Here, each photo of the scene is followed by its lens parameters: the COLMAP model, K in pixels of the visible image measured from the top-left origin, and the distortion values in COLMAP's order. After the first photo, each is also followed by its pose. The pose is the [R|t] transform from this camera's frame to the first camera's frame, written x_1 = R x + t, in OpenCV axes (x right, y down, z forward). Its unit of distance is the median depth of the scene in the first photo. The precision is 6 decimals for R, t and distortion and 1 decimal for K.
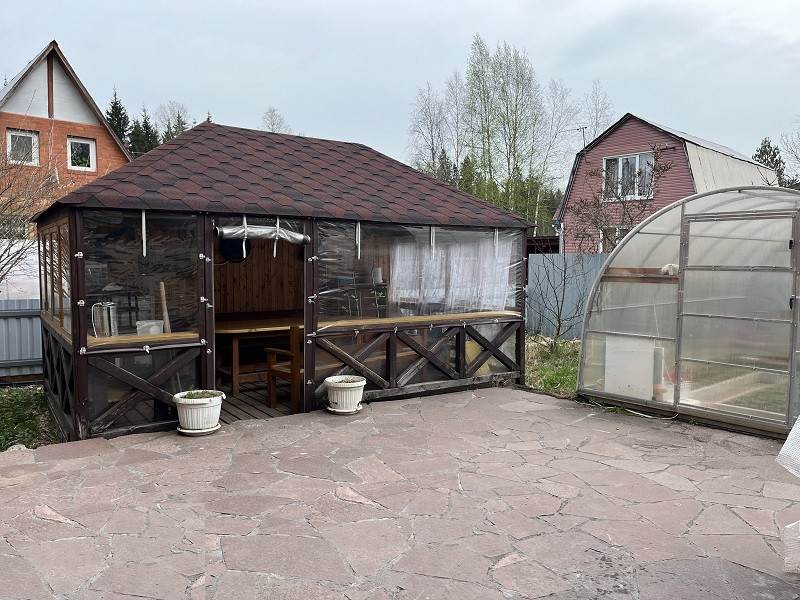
lens RADIAL K [[622.1, 0, 397.8], [0, 622.1, 300.3], [0, 0, 1]] dist [-0.002934, -0.003336]
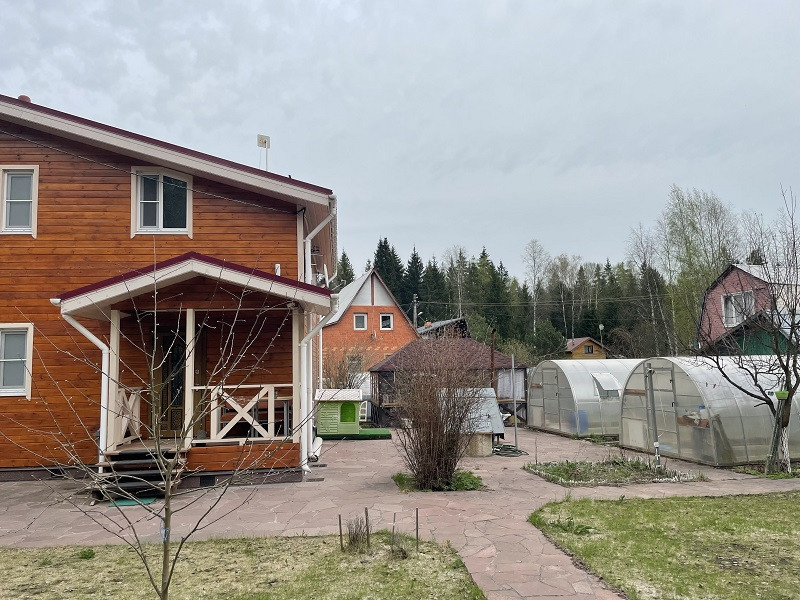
lens RADIAL K [[601.1, 0, 403.7], [0, 601.1, 304.4], [0, 0, 1]] dist [0.016795, -0.018960]
pose [[0.899729, -0.065980, -0.431433, 0.750694], [-0.004736, 0.986973, -0.160815, 0.029402], [0.436423, 0.146733, 0.887696, -1.383577]]
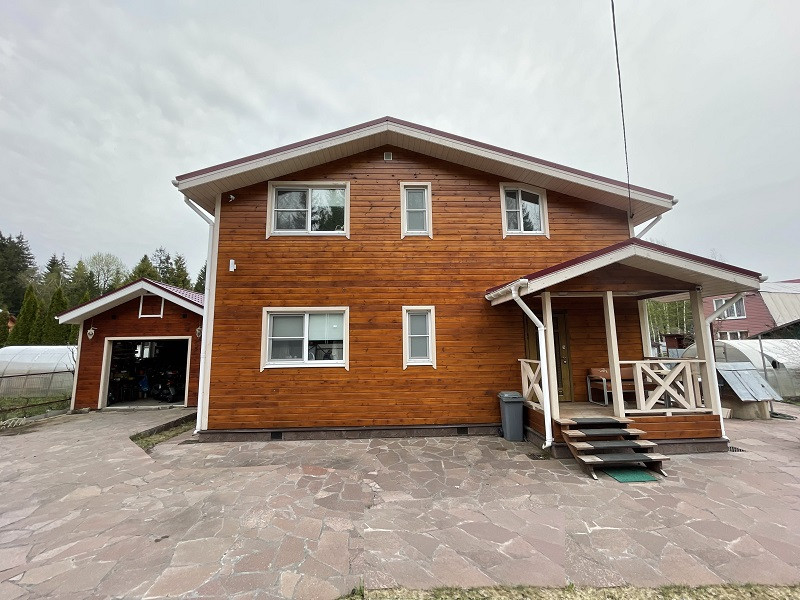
lens RADIAL K [[323.2, 0, 401.0], [0, 323.2, 298.8], [0, 0, 1]] dist [-0.002380, -0.000661]
pose [[0.865705, -0.078801, -0.494313, -0.140407], [-0.019938, 0.981318, -0.191355, 0.012596], [0.500157, 0.175512, 0.847961, -1.353244]]
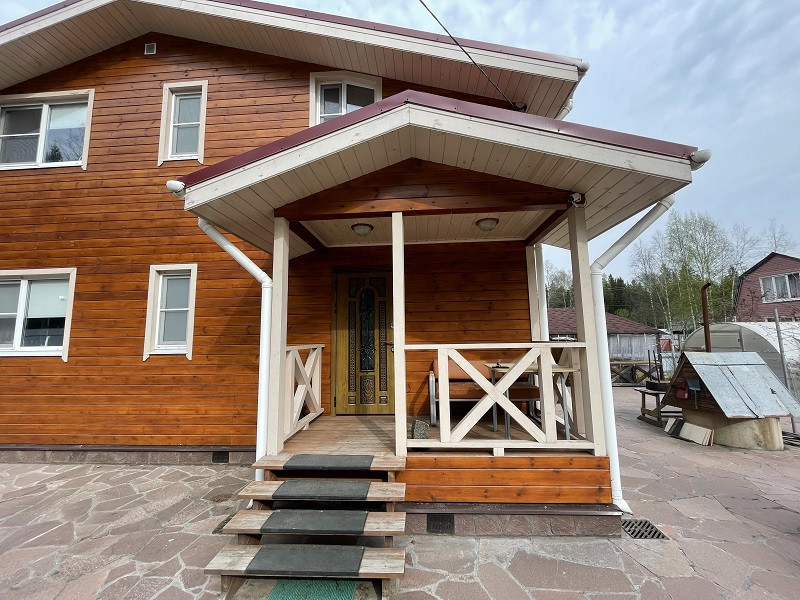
lens RADIAL K [[323.2, 0, 400.7], [0, 323.2, 298.5], [0, 0, 1]] dist [-0.002380, -0.000661]
pose [[0.808536, -0.083725, -0.582460, 0.108738], [-0.022465, 0.984713, -0.172730, 0.013422], [0.588017, 0.152744, 0.794295, -0.826537]]
